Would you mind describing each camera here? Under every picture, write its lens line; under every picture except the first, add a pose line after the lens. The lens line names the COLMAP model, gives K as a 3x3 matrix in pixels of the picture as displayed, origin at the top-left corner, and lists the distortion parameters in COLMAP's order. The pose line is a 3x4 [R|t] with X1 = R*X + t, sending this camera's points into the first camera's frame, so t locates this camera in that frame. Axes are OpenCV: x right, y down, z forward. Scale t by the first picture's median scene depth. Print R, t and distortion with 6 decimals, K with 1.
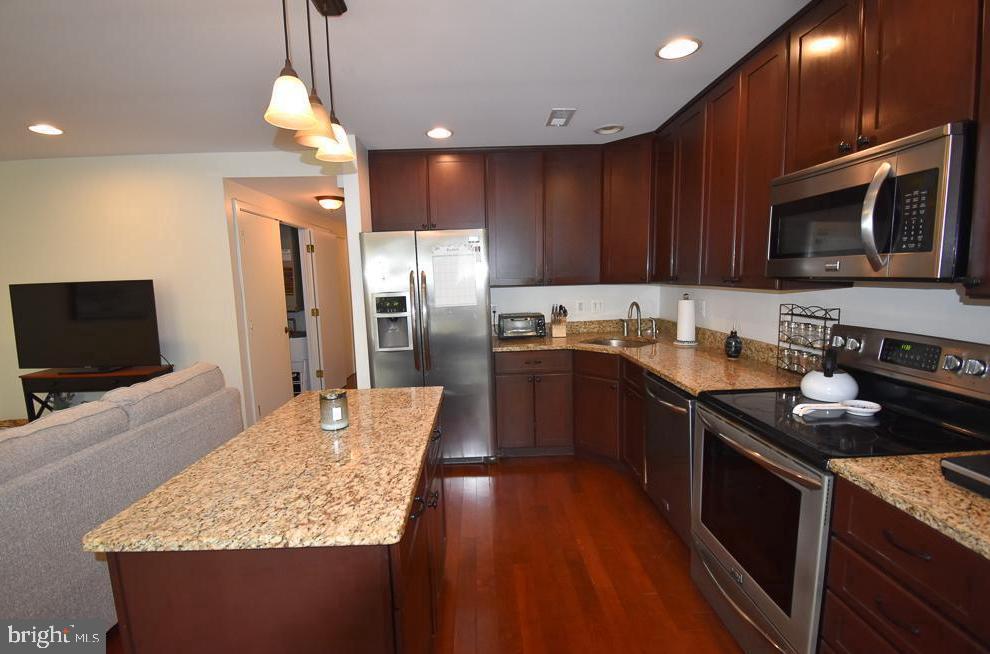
lens RADIAL K [[448.1, 0, 495.0], [0, 448.1, 327.0], [0, 0, 1]] dist [0.003996, 0.000367]
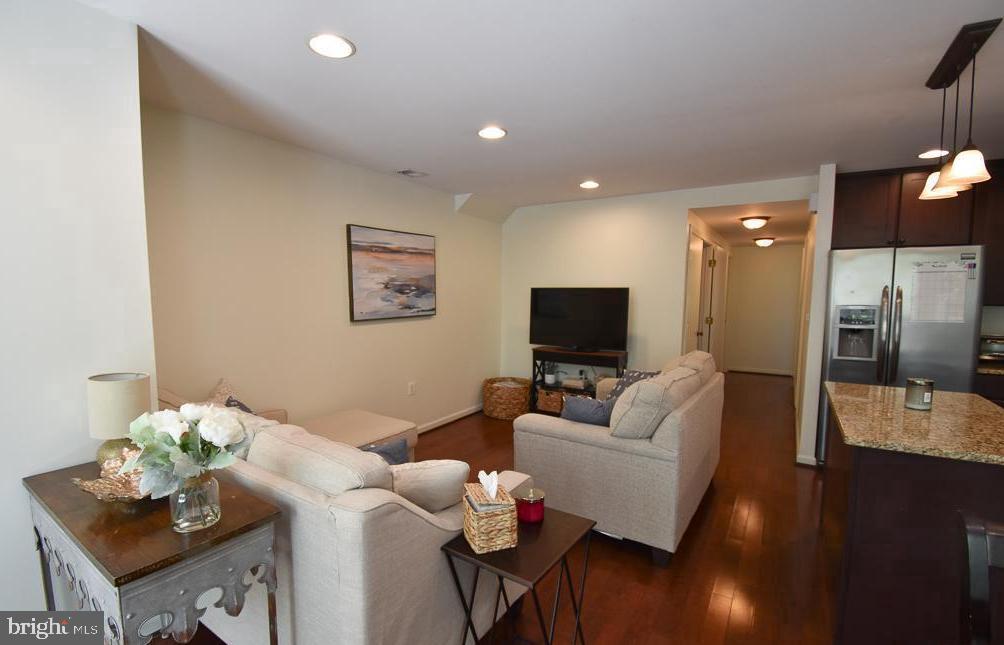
lens RADIAL K [[450.3, 0, 502.0], [0, 450.3, 322.5], [0, 0, 1]] dist [-0.001937, -0.020736]
pose [[0.818564, 0.069944, -0.570141, -0.319533], [-0.092801, 0.995623, -0.011094, 0.054464], [0.566870, 0.061990, 0.821472, -0.354029]]
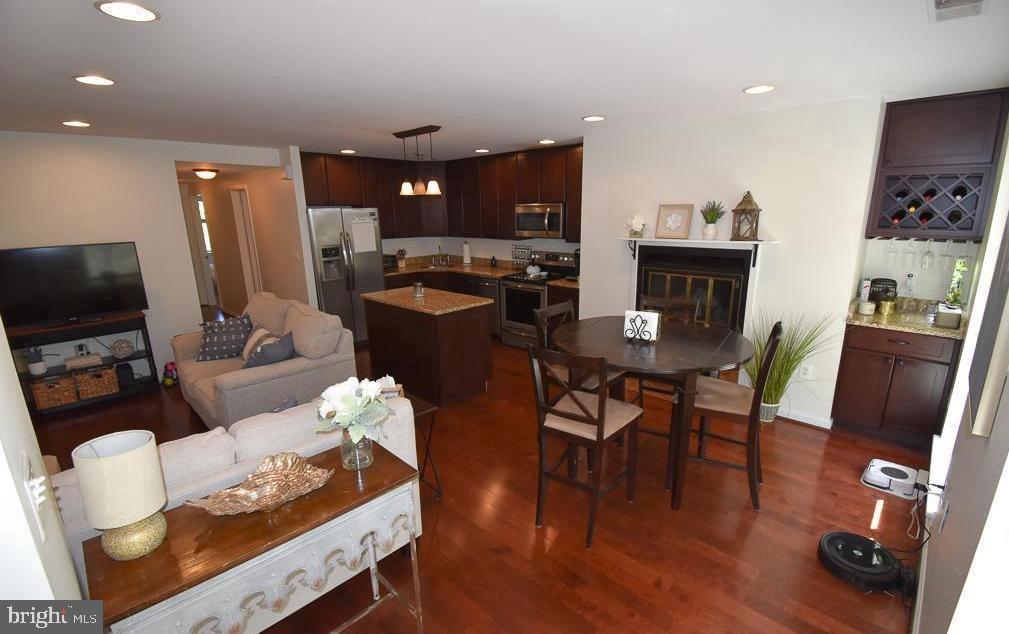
lens RADIAL K [[433.4, 0, 504.5], [0, 433.4, 317.0], [0, 0, 1]] dist [0.001545, -0.000059]
pose [[0.714951, -0.146984, 0.683550, -0.925751], [0.072770, 0.987987, 0.136335, 0.015094], [-0.695377, -0.047731, 0.717058, -0.646992]]
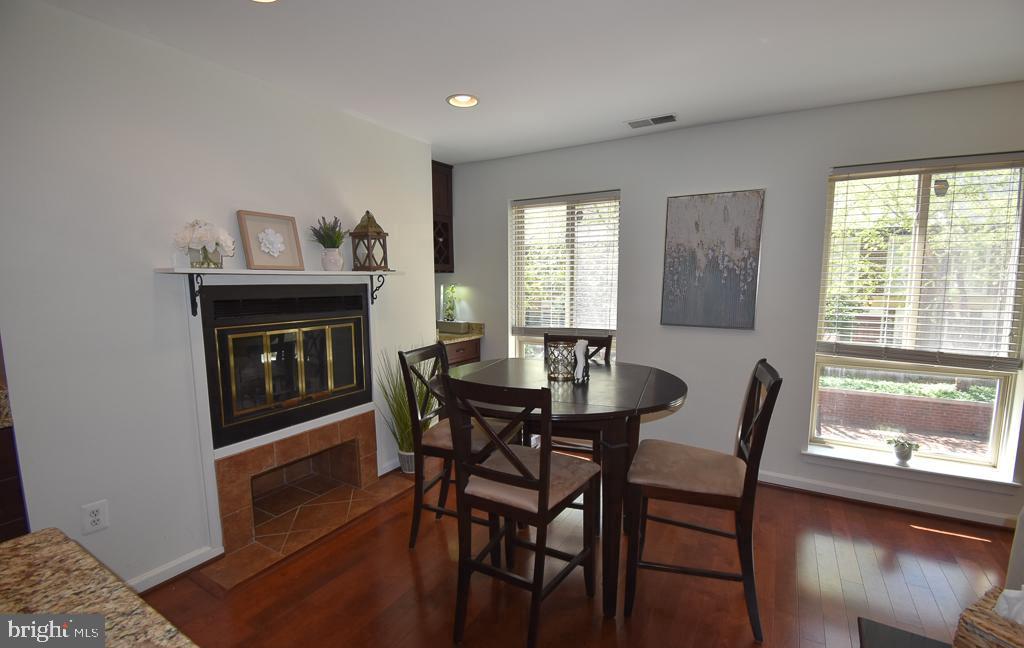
lens RADIAL K [[449.9, 0, 518.4], [0, 449.9, 337.8], [0, 0, 1]] dist [-0.019195, -0.000451]
pose [[-0.840509, -0.040994, 0.540245, -0.463623], [0.085180, 0.974735, 0.206486, -0.012454], [-0.535060, 0.219572, -0.815781, 0.326131]]
